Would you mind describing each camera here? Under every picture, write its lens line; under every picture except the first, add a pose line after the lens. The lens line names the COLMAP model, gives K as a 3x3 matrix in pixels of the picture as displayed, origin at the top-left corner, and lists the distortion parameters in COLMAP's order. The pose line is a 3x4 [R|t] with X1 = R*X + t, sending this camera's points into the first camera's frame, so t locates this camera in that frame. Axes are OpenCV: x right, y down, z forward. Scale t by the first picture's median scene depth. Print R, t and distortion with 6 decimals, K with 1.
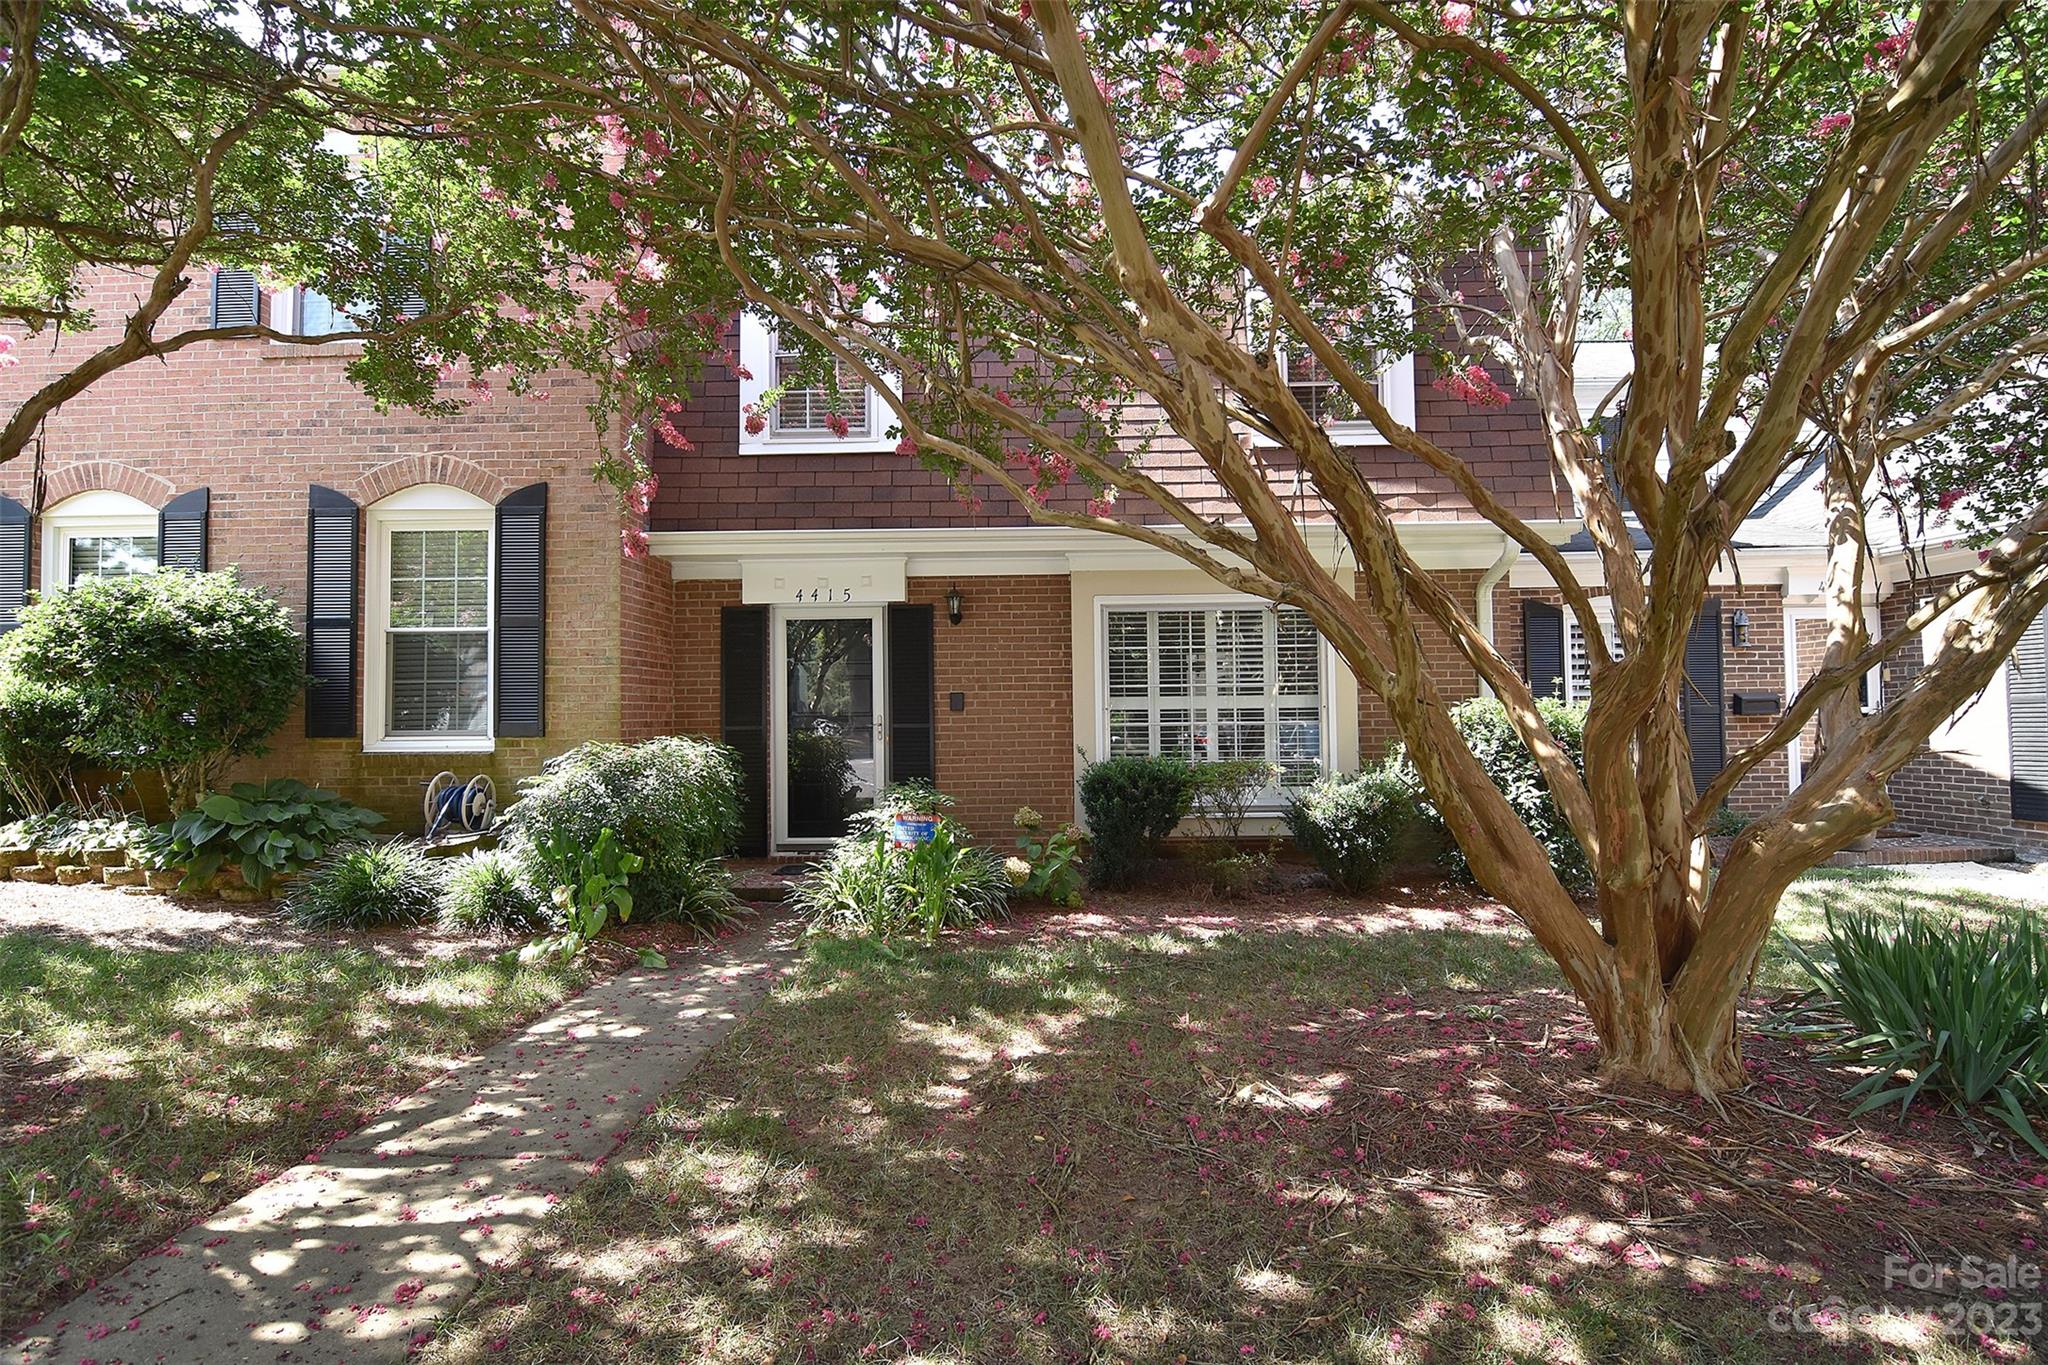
lens RADIAL K [[979.5, 0, 1025.6], [0, 979.5, 682.0], [0, 0, 1]] dist [-0.011967, -0.005760]
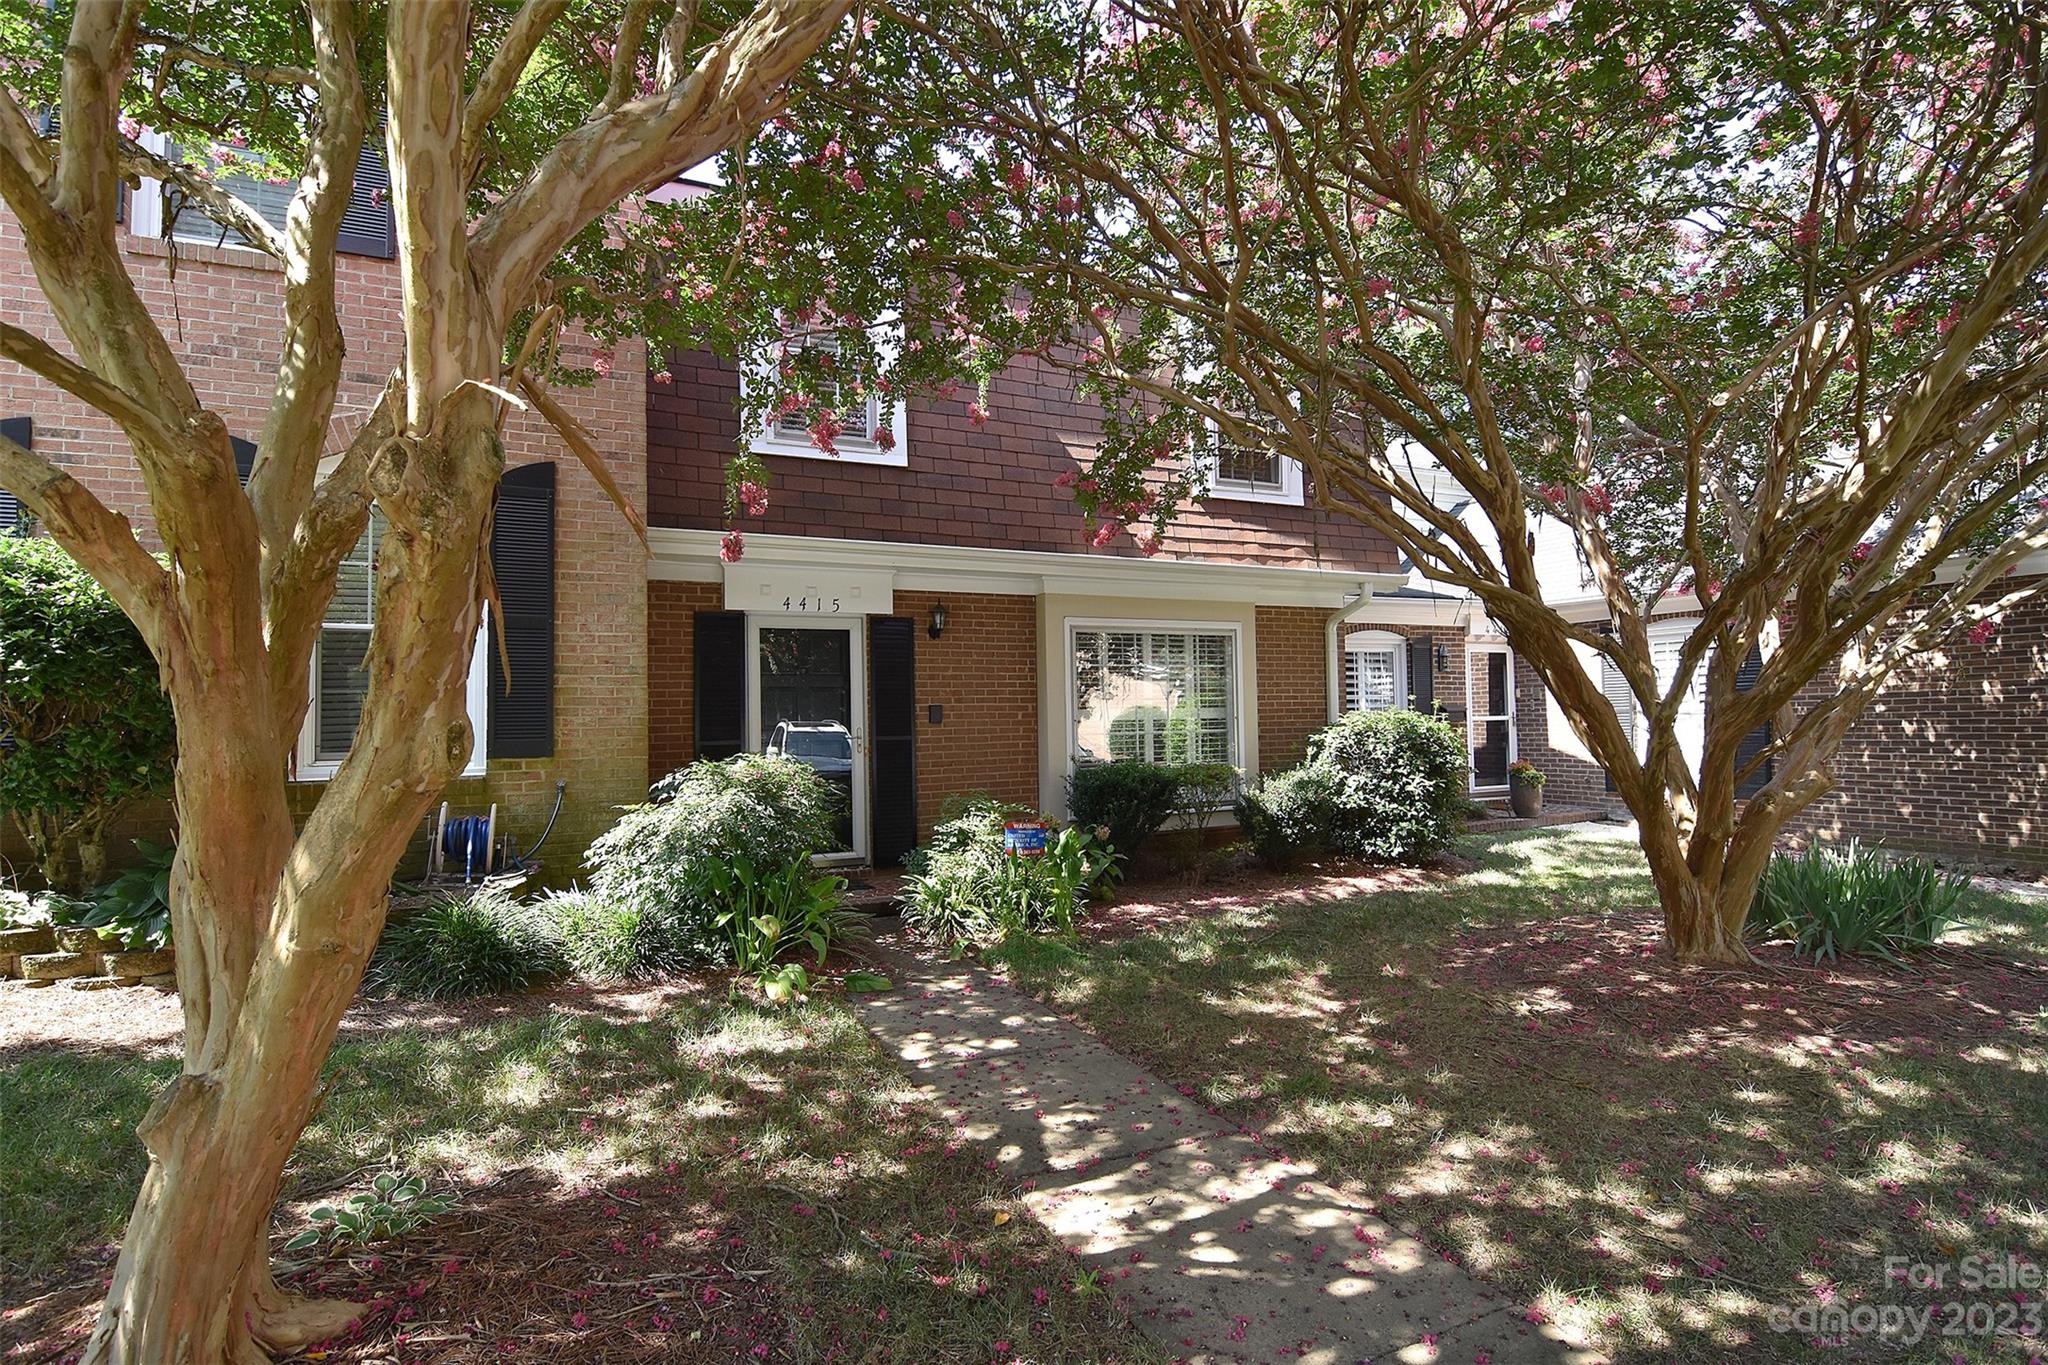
lens RADIAL K [[979.5, 0, 1022.0], [0, 979.5, 682.2], [0, 0, 1]] dist [-0.011967, -0.005760]
pose [[0.898232, 0.011960, 0.439359, -0.860747], [-0.009565, 0.999925, -0.007665, -0.011928], [-0.439418, 0.002682, 0.898279, 0.073365]]
